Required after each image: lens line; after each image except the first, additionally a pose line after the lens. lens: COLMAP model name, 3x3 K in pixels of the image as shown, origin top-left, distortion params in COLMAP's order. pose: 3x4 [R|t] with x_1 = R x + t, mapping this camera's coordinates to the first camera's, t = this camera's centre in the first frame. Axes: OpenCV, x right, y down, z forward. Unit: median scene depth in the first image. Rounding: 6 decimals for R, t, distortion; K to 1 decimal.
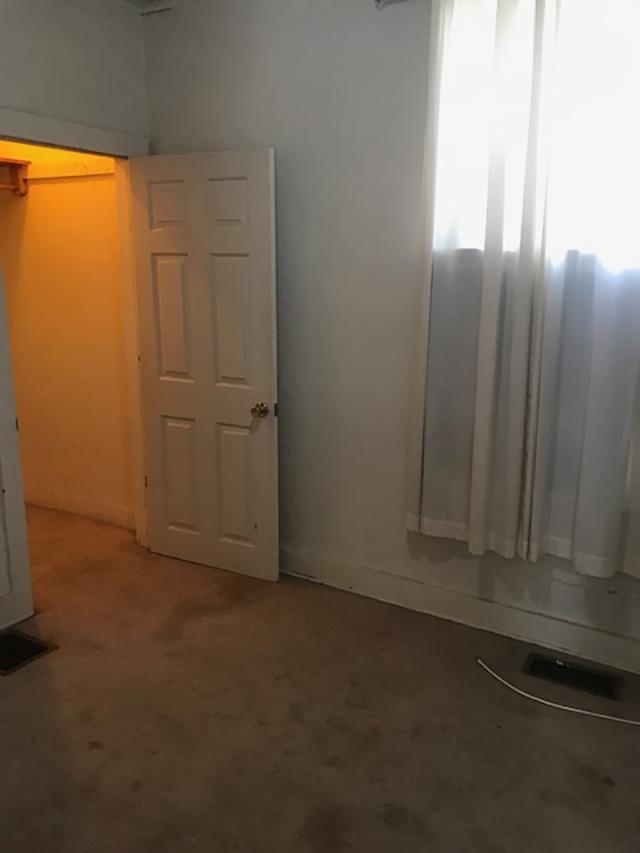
lens RADIAL K [[696.3, 0, 319.3], [0, 696.3, 413.2], [0, 0, 1]] dist [0.008197, -0.006984]
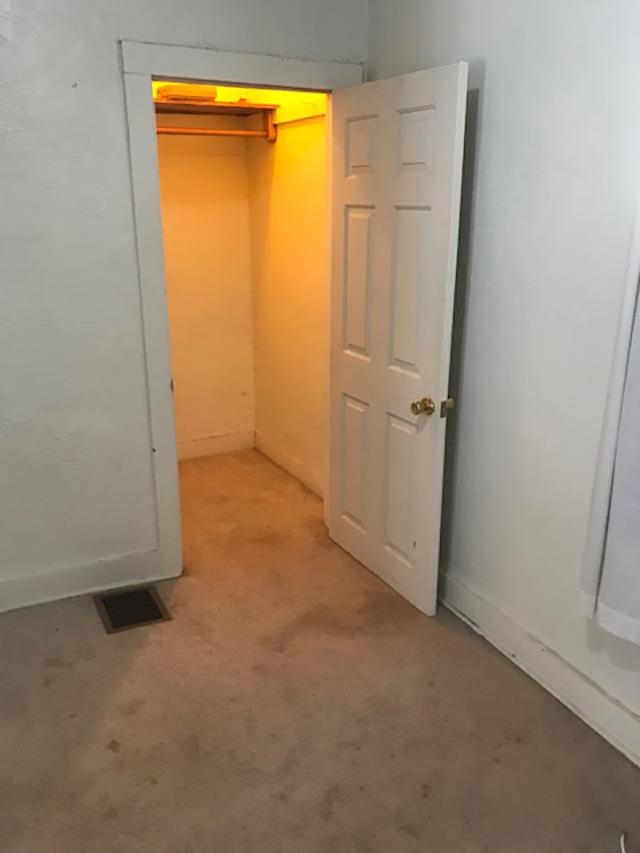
lens RADIAL K [[696.3, 0, 319.3], [0, 696.3, 413.2], [0, 0, 1]] dist [0.008197, -0.006984]
pose [[0.833667, 0.158144, -0.529140, 0.230026], [-0.116164, 0.986902, 0.111936, -0.070149], [0.539912, -0.031851, 0.841119, 0.257295]]
